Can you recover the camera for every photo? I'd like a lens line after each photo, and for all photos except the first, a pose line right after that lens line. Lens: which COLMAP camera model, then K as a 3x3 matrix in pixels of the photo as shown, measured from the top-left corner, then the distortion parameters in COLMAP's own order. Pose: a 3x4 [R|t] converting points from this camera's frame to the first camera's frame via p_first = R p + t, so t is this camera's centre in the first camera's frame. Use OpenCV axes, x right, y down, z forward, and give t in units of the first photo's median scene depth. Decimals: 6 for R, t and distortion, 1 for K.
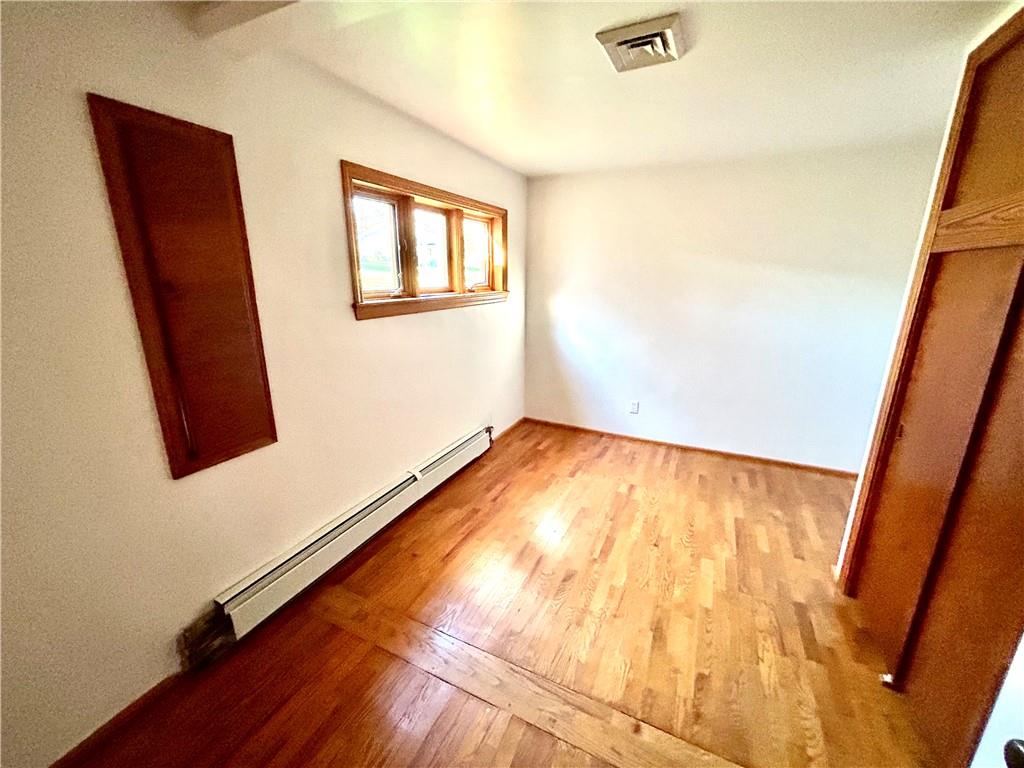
lens RADIAL K [[408.9, 0, 509.9], [0, 408.9, 382.3], [0, 0, 1]] dist [0.000122, 0.000014]
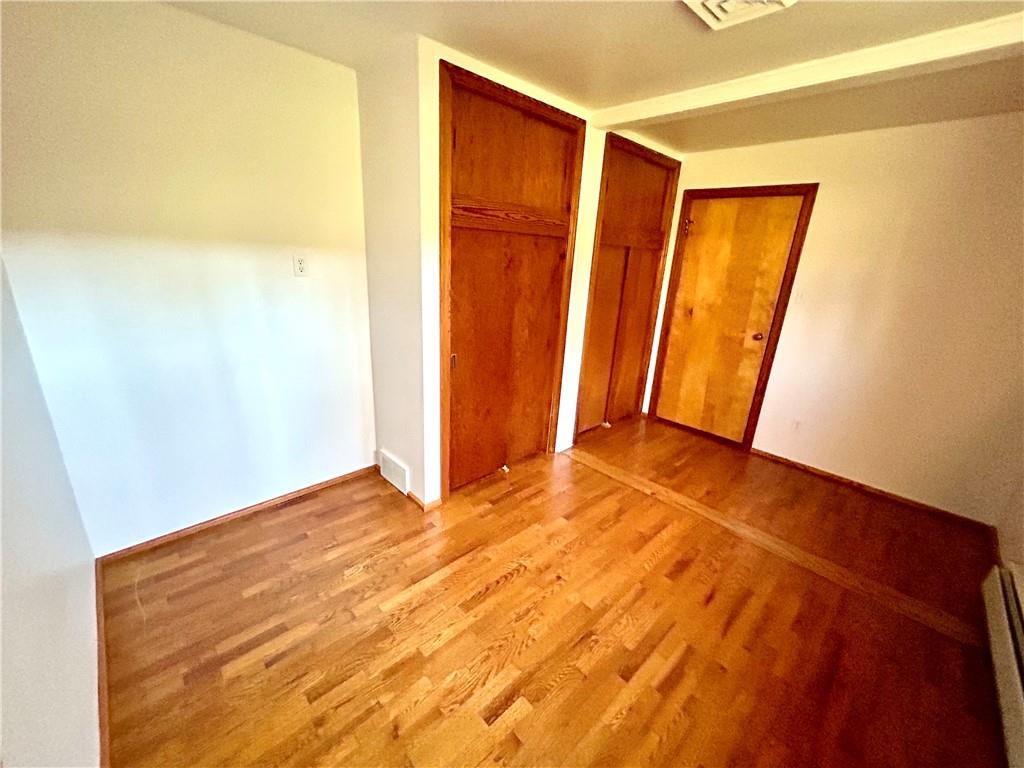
lens RADIAL K [[408.9, 0, 515.3], [0, 408.9, 387.1], [0, 0, 1]] dist [0.000122, 0.000014]
pose [[-0.938385, -0.156168, 0.308293, 0.242872], [0.034703, 0.844985, 0.533663, -0.389644], [-0.343844, 0.511480, -0.787502, 1.510039]]
